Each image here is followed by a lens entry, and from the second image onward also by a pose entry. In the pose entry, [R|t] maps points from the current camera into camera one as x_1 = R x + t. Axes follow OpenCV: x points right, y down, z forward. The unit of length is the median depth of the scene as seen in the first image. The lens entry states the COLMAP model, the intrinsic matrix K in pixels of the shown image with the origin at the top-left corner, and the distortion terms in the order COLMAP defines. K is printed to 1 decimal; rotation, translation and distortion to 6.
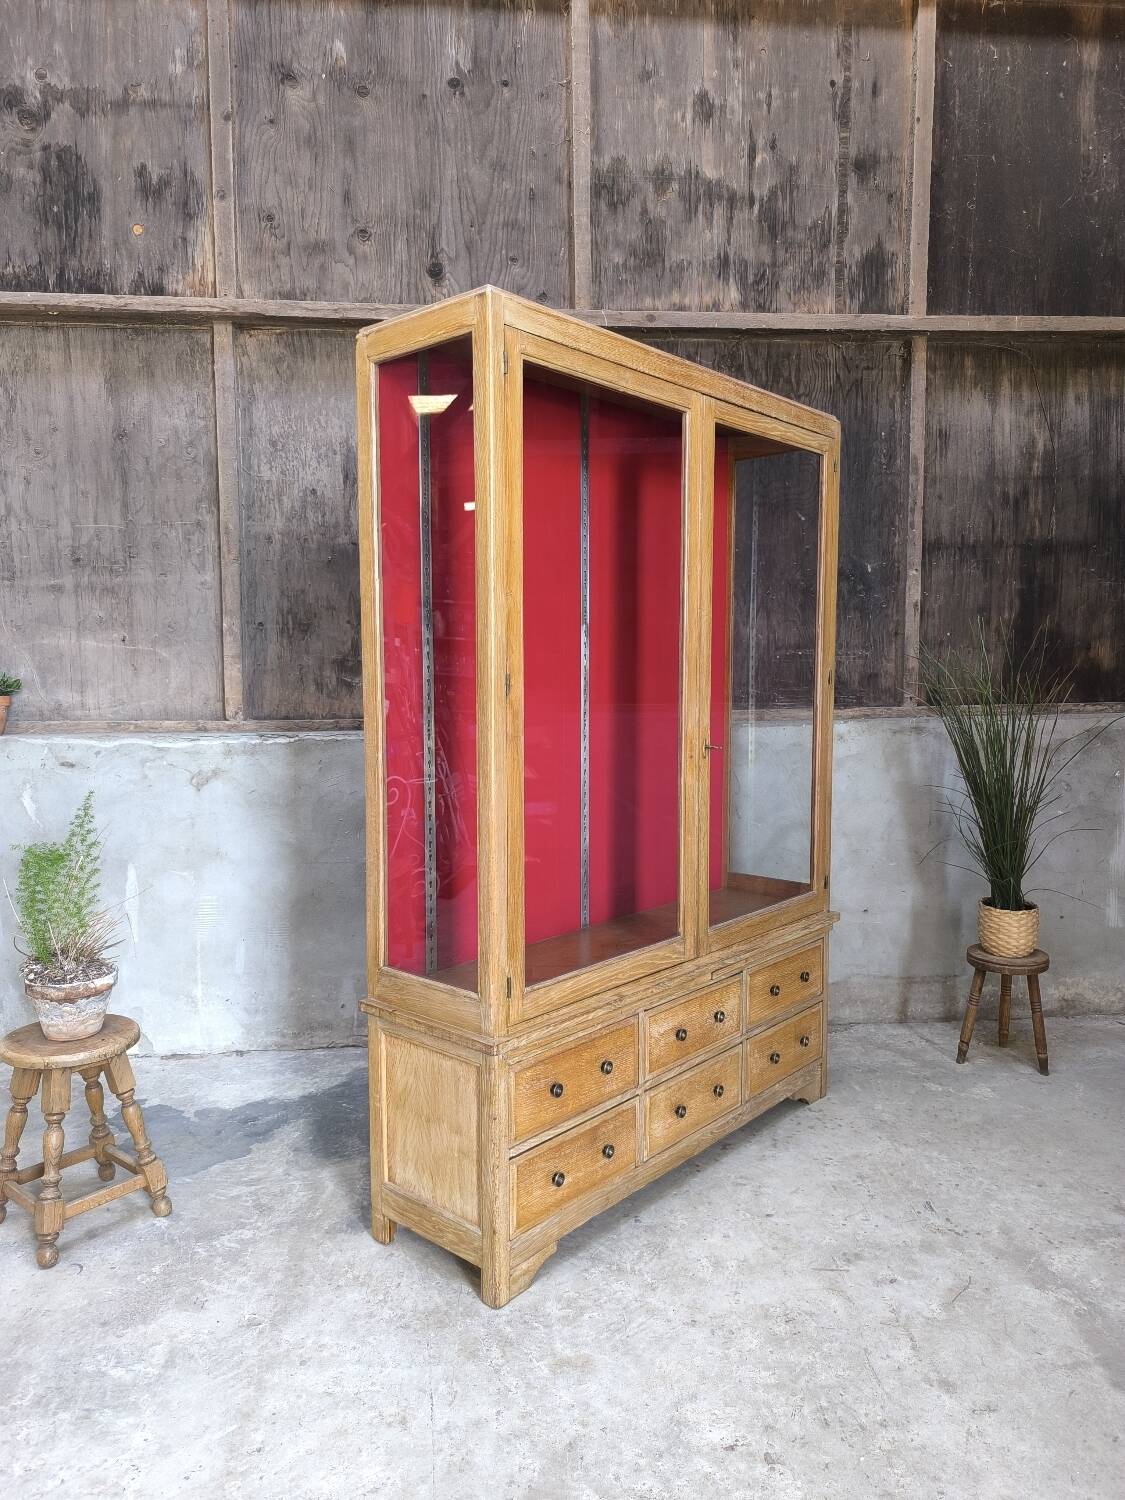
lens RADIAL K [[1033.8, 0, 565.1], [0, 1033.8, 756.0], [0, 0, 1]] dist [0.025916, -0.032334]
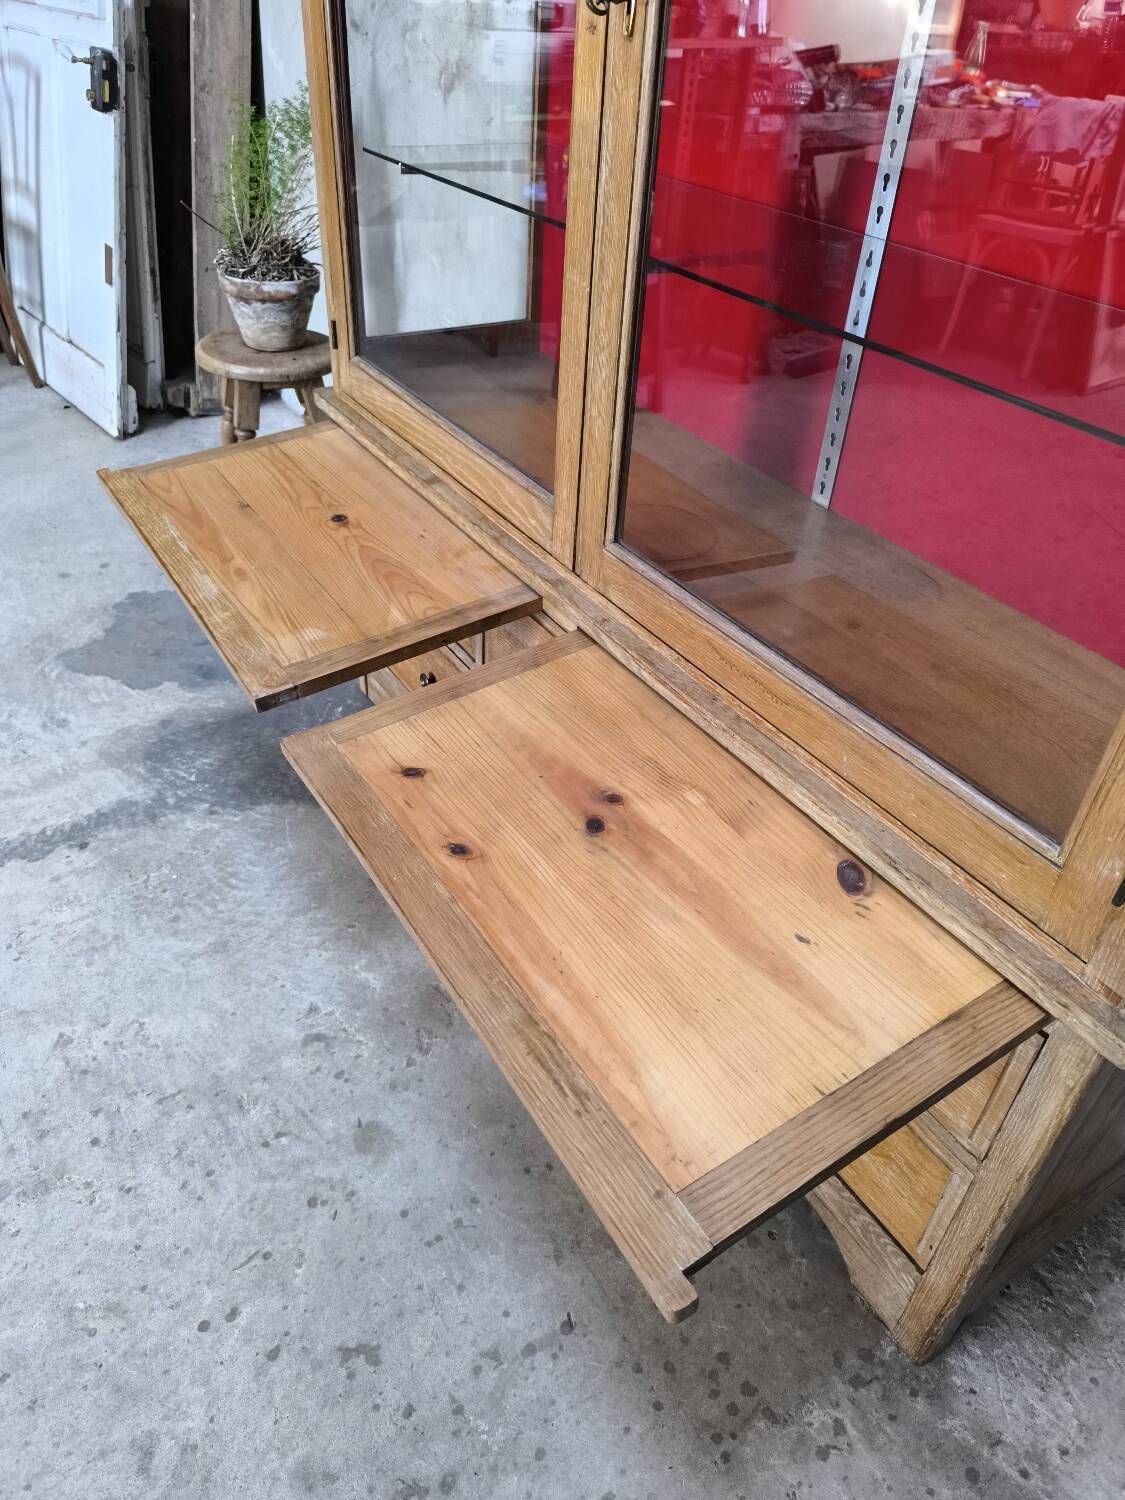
lens RADIAL K [[1033.8, 0, 569.2], [0, 1033.8, 751.4], [0, 0, 1]] dist [0.025916, -0.032334]
pose [[0.443168, 0.567290, -0.694107, 0.250534], [-0.133735, 0.807468, 0.574552, -0.014392], [0.886407, -0.161797, 0.433711, 0.730728]]
